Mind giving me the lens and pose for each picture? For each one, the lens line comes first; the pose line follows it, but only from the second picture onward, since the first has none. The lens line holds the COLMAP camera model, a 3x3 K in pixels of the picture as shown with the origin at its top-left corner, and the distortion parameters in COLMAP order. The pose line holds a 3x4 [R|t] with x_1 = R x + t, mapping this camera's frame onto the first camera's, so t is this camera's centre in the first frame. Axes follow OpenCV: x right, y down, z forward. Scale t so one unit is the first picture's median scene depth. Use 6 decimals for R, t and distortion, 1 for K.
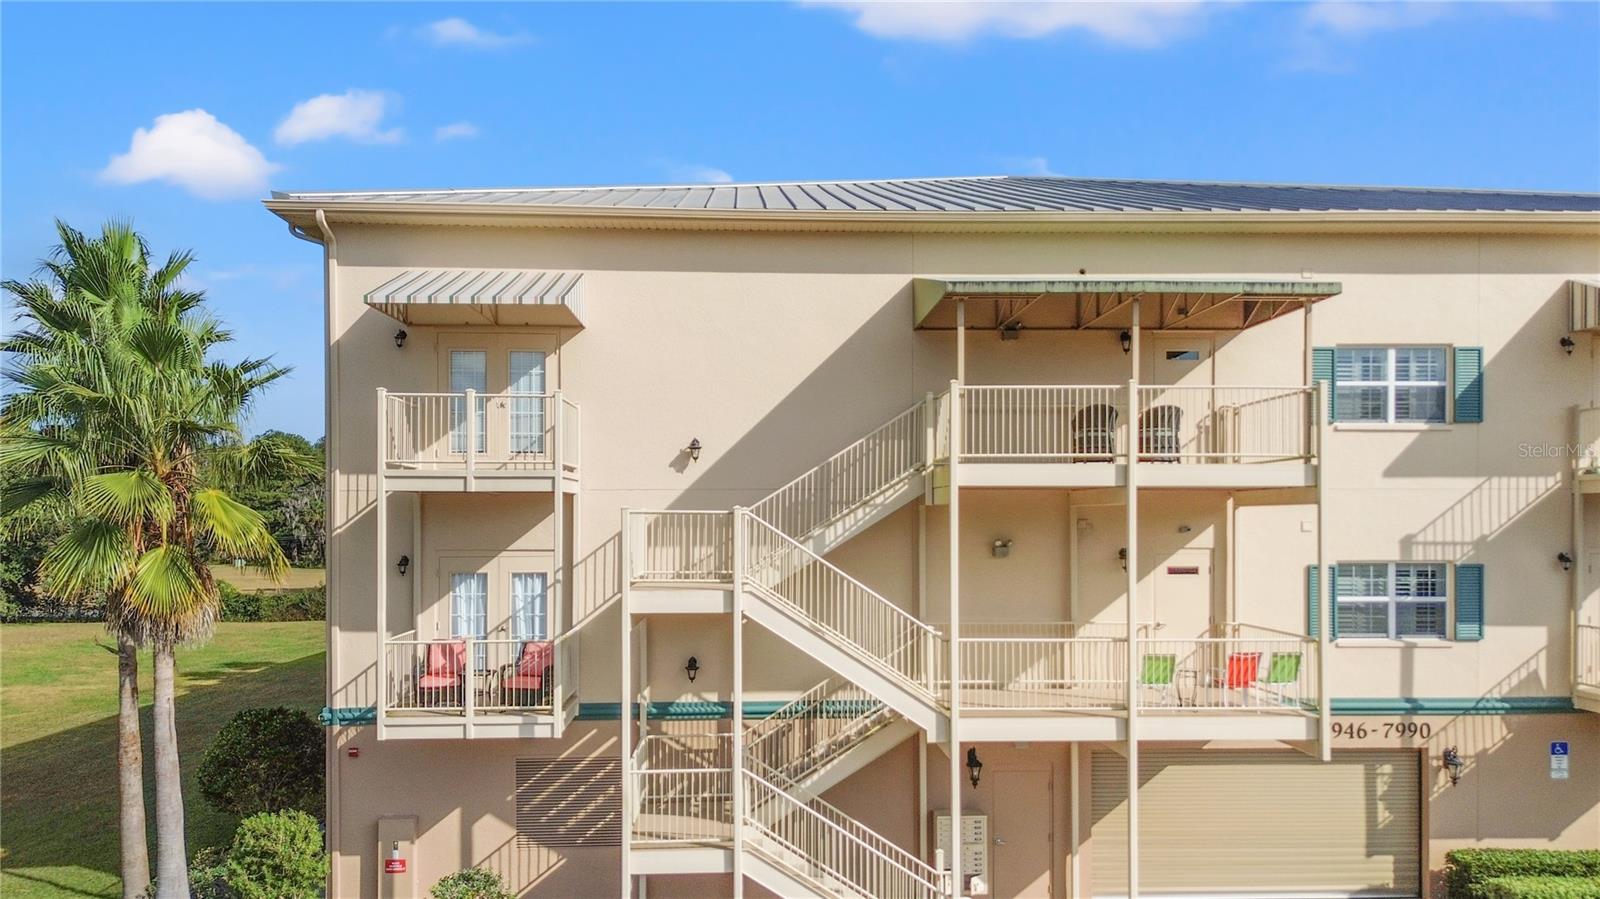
lens RADIAL K [[1171.4, 0, 796.7], [0, 1171.4, 527.1], [0, 0, 1]] dist [0.069334, -0.088205]
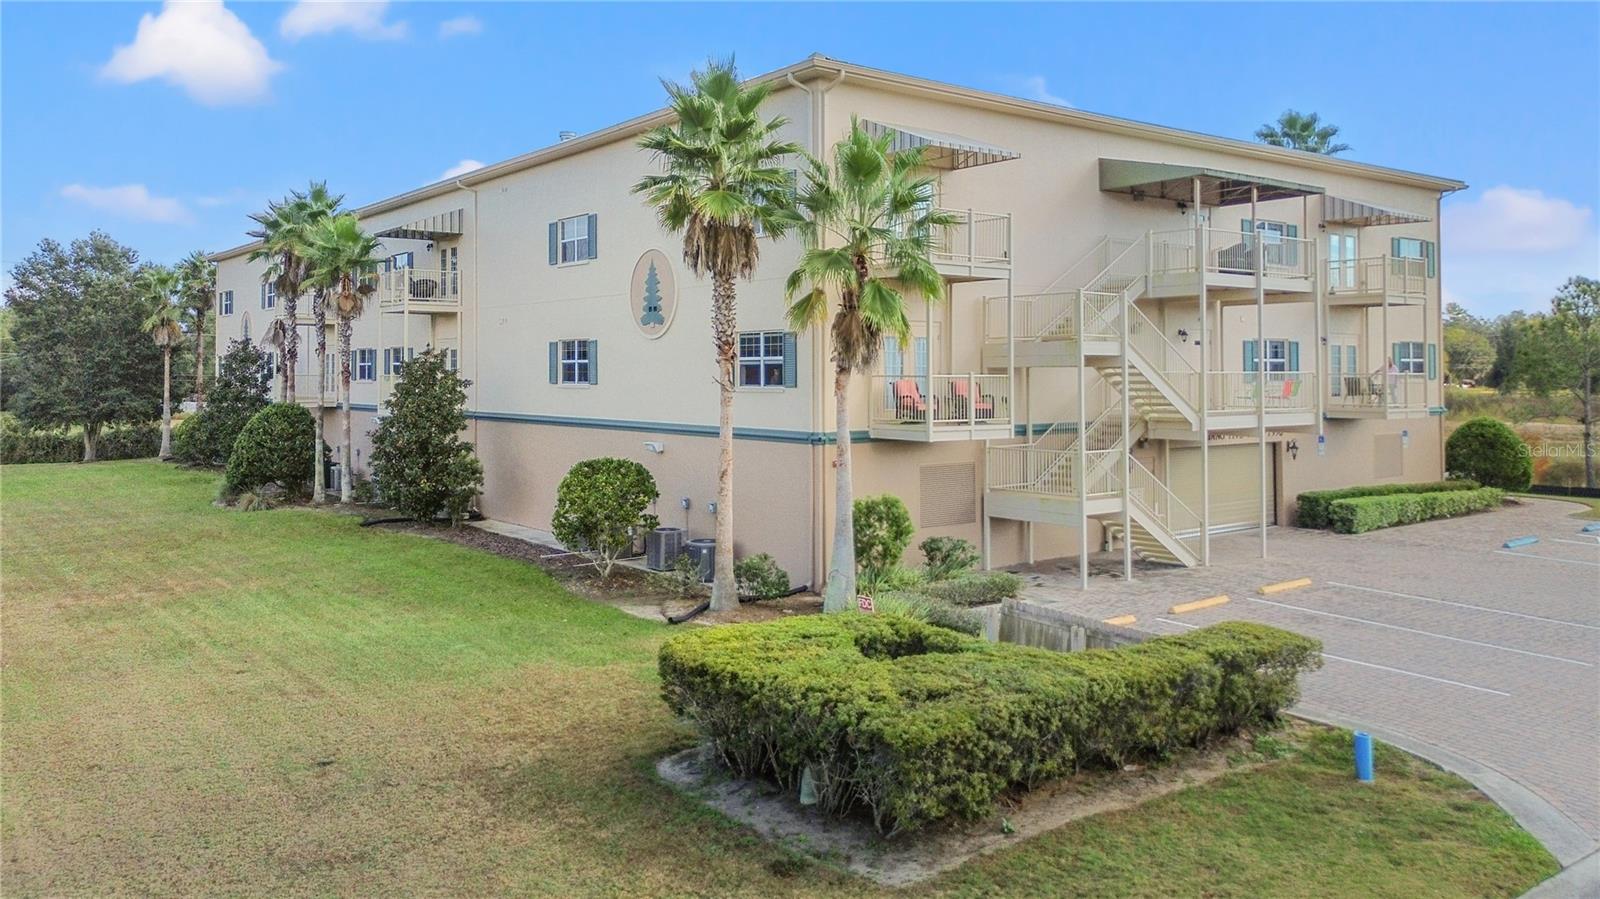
lens RADIAL K [[1201.7, 0, 798.3], [0, 1201.7, 348.2], [0, 0, 1]] dist [0.038112, -0.001072]
pose [[0.821223, 0.009025, 0.570536, -1.190072], [0.004522, 0.999741, -0.022324, 0.083856], [-0.570590, 0.020912, 0.820969, -0.116842]]
